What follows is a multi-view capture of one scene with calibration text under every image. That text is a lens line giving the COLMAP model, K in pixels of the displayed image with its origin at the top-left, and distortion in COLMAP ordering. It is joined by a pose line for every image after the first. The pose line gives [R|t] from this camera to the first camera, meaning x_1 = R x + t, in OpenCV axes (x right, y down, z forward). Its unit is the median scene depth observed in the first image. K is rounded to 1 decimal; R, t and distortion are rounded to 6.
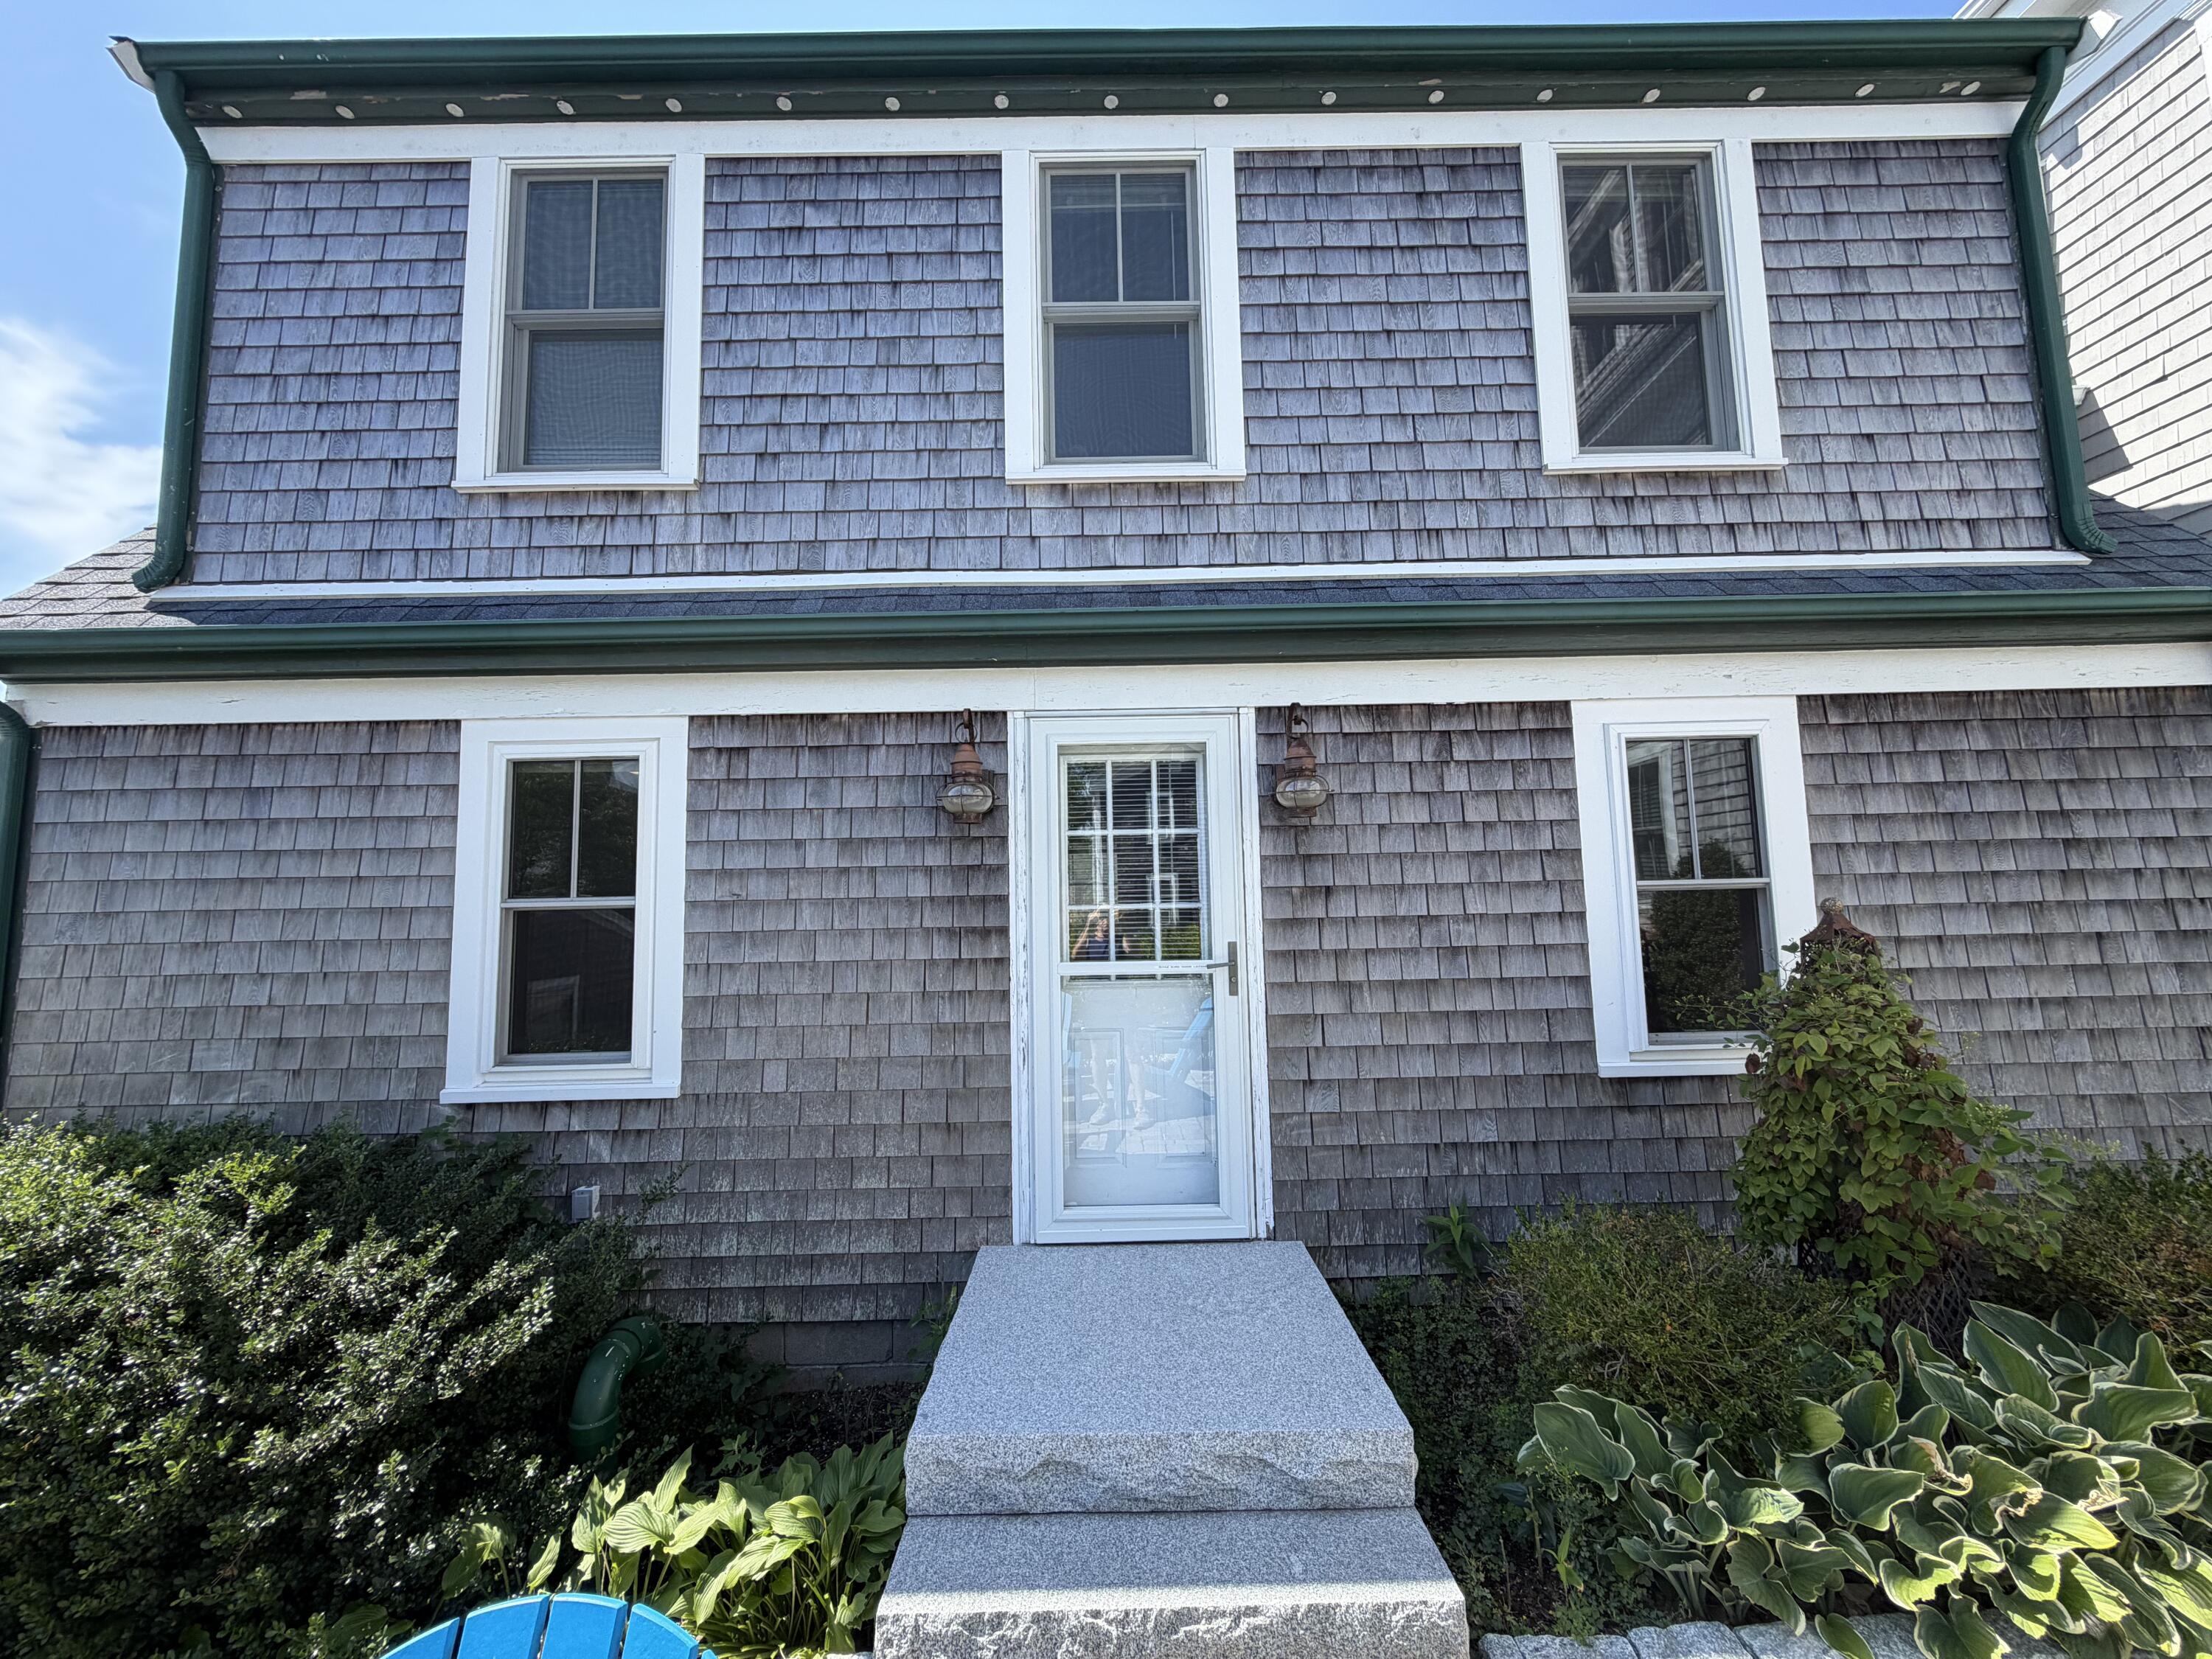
lens RADIAL K [[884.7, 0, 1115.8], [0, 884.7, 830.2], [0, 0, 1]] dist [-0.005657, 0.001059]
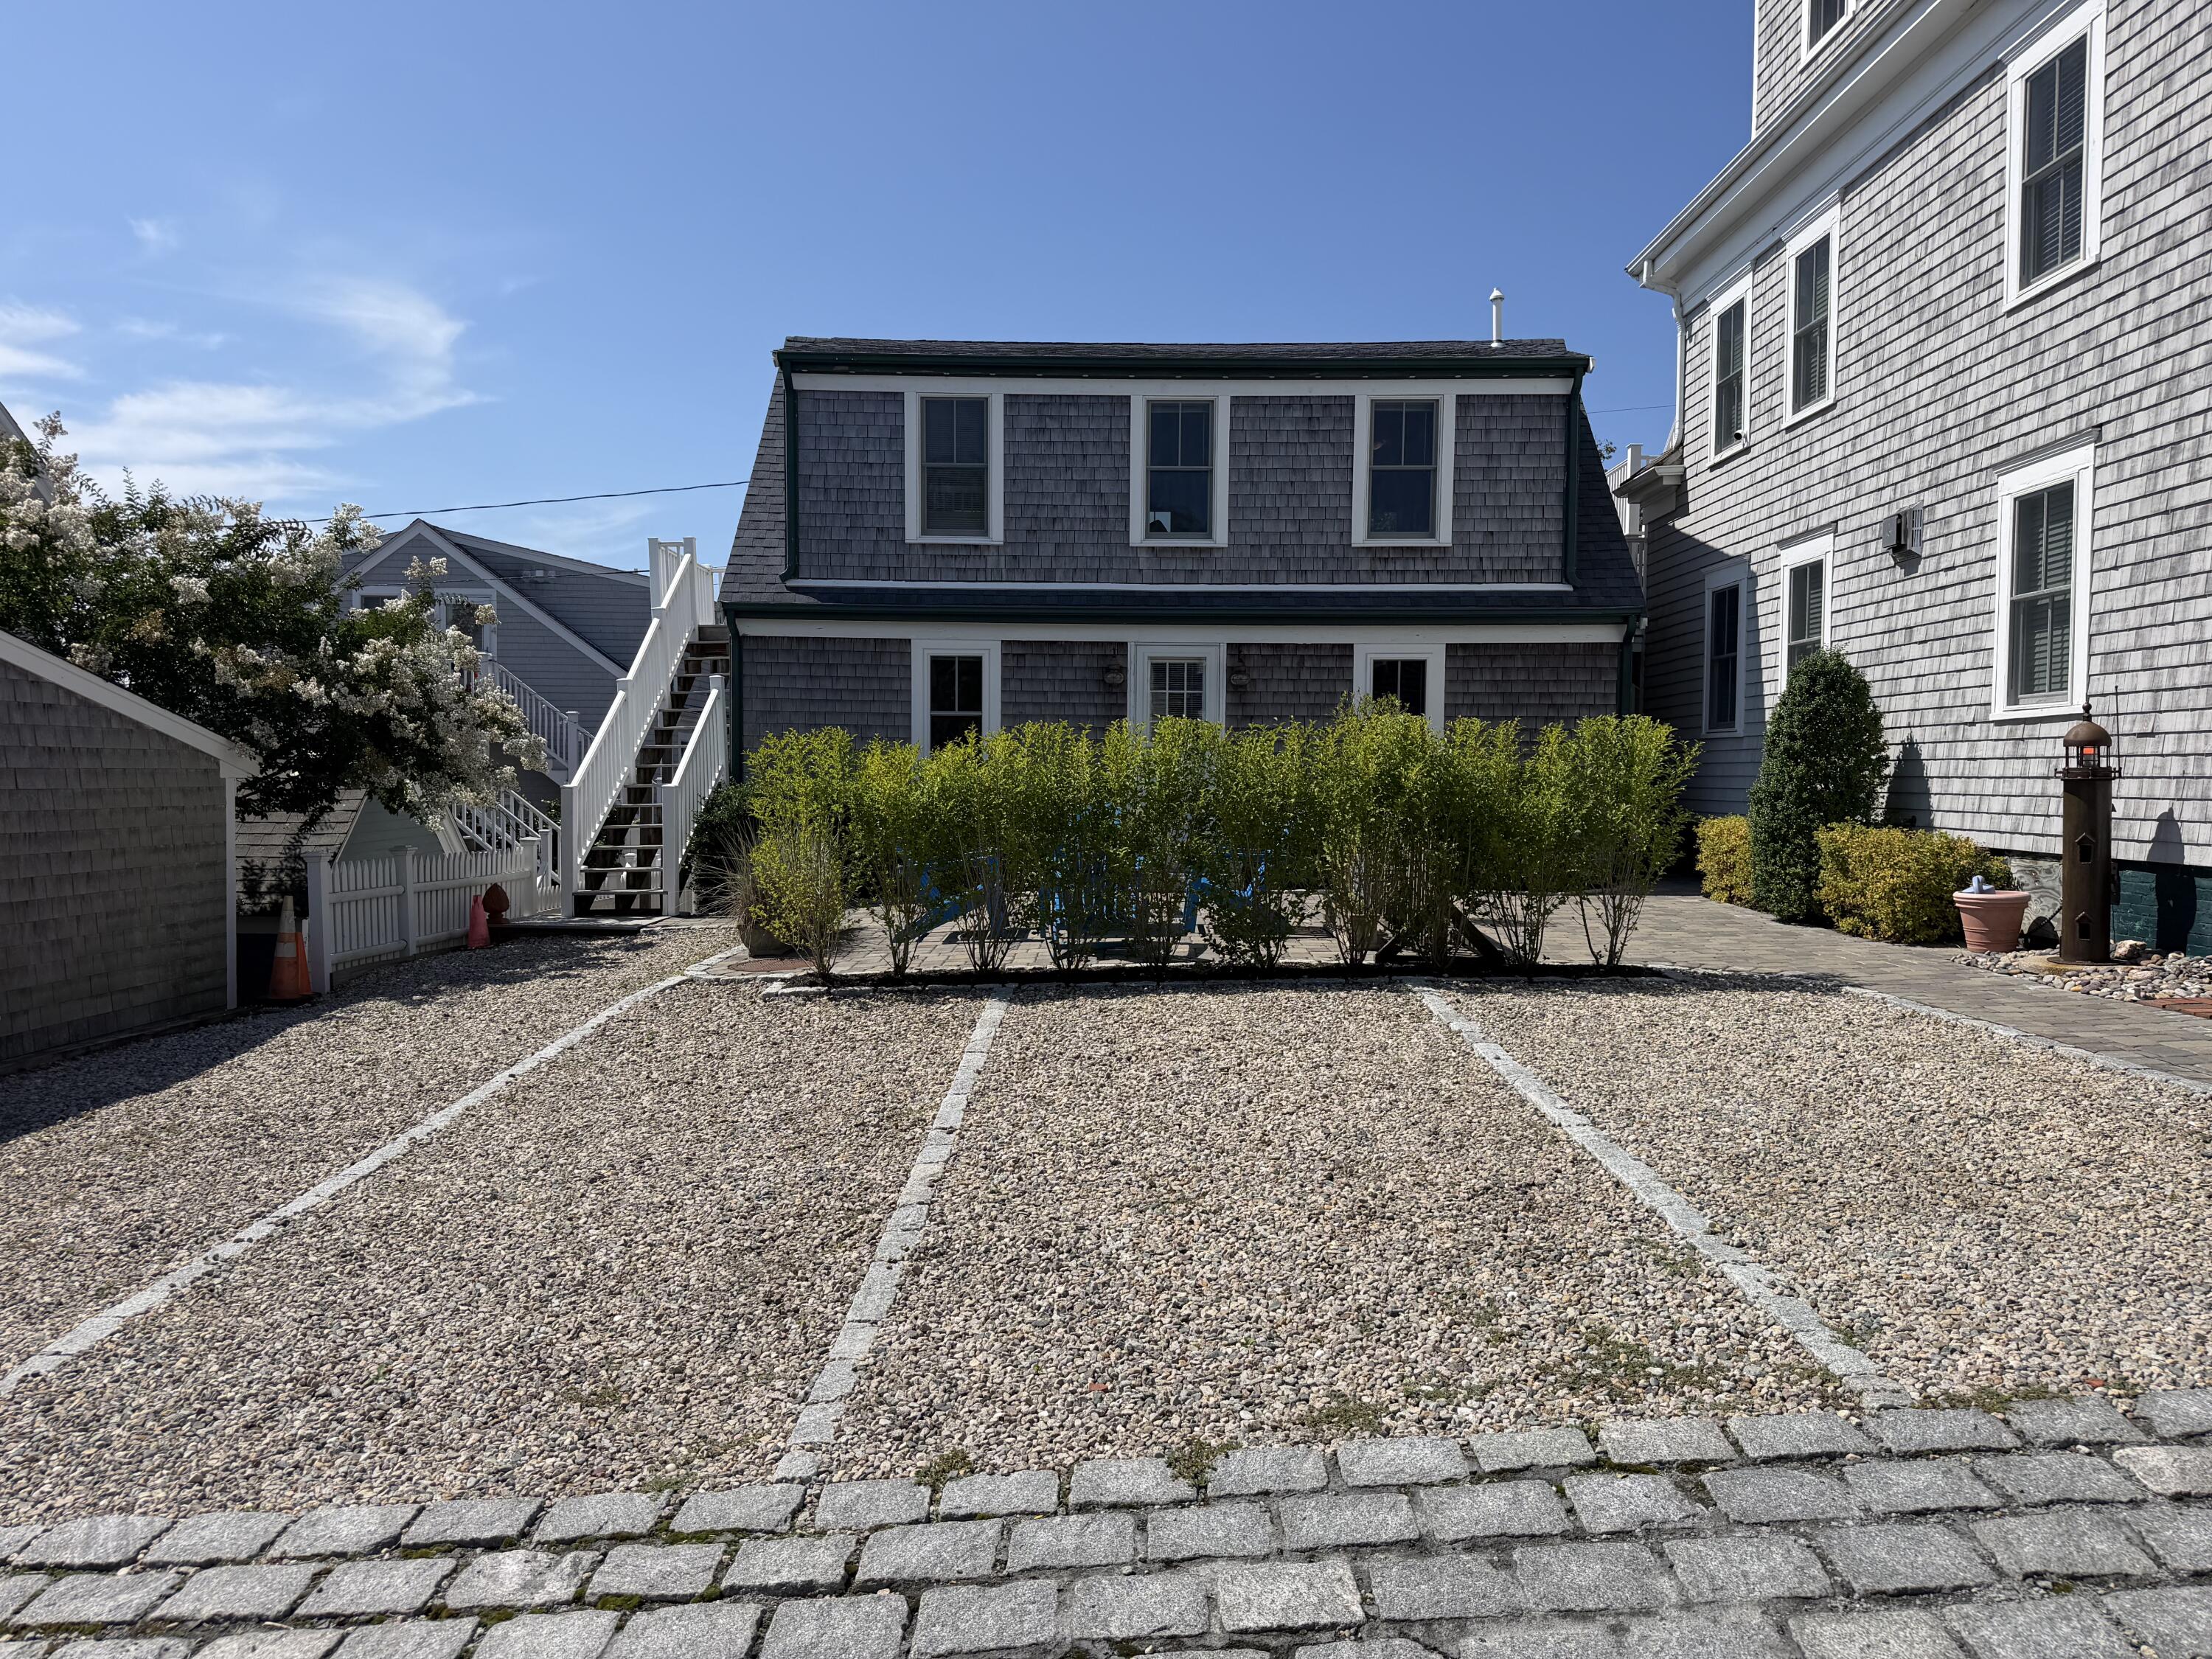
lens RADIAL K [[1550.3, 0, 1103.9], [0, 1550.3, 848.5], [0, 0, 1]] dist [0.045109, -0.033861]
pose [[0.999326, 0.030557, -0.020366, -0.082358], [-0.027397, 0.989690, 0.140582, -0.165846], [0.024452, -0.139930, 0.989859, -3.350129]]
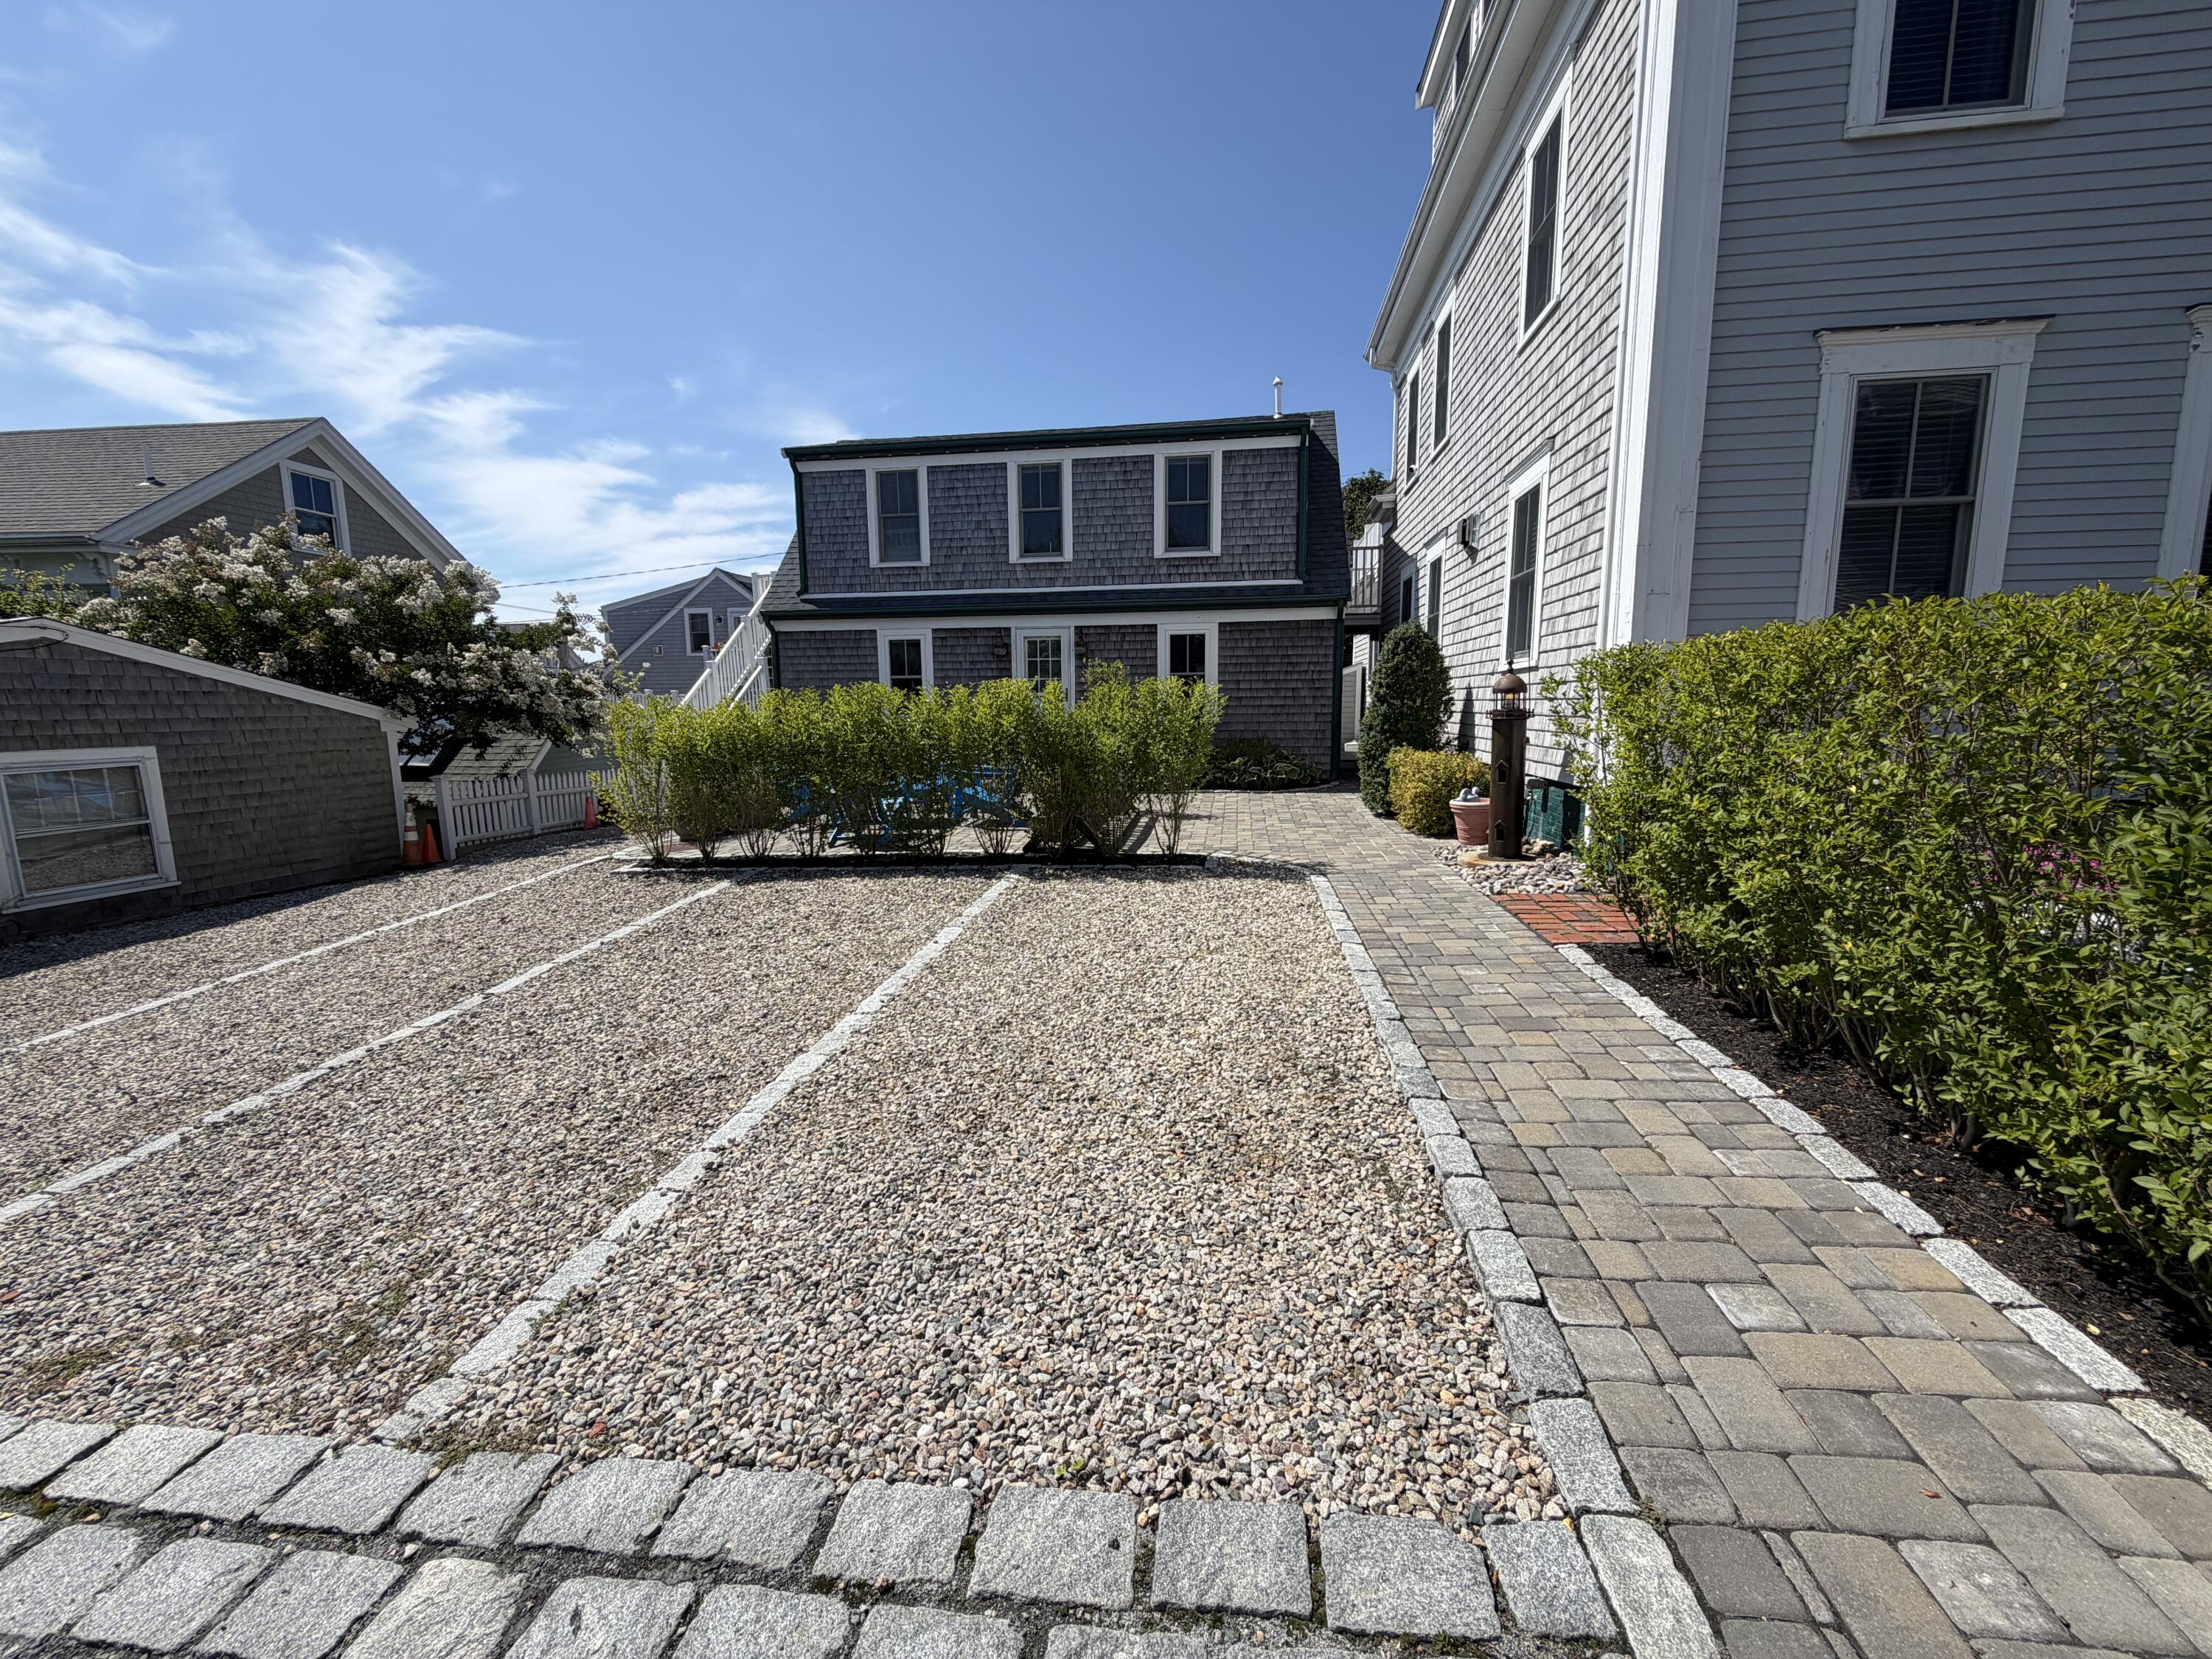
lens RADIAL K [[884.7, 0, 1084.0], [0, 884.7, 846.3], [0, 0, 1]] dist [-0.005657, 0.001059]
pose [[0.987034, 0.036856, -0.156221, 0.811377], [0.003518, 0.968078, 0.250623, -0.171910], [0.160472, -0.247923, 0.955397, -2.810250]]
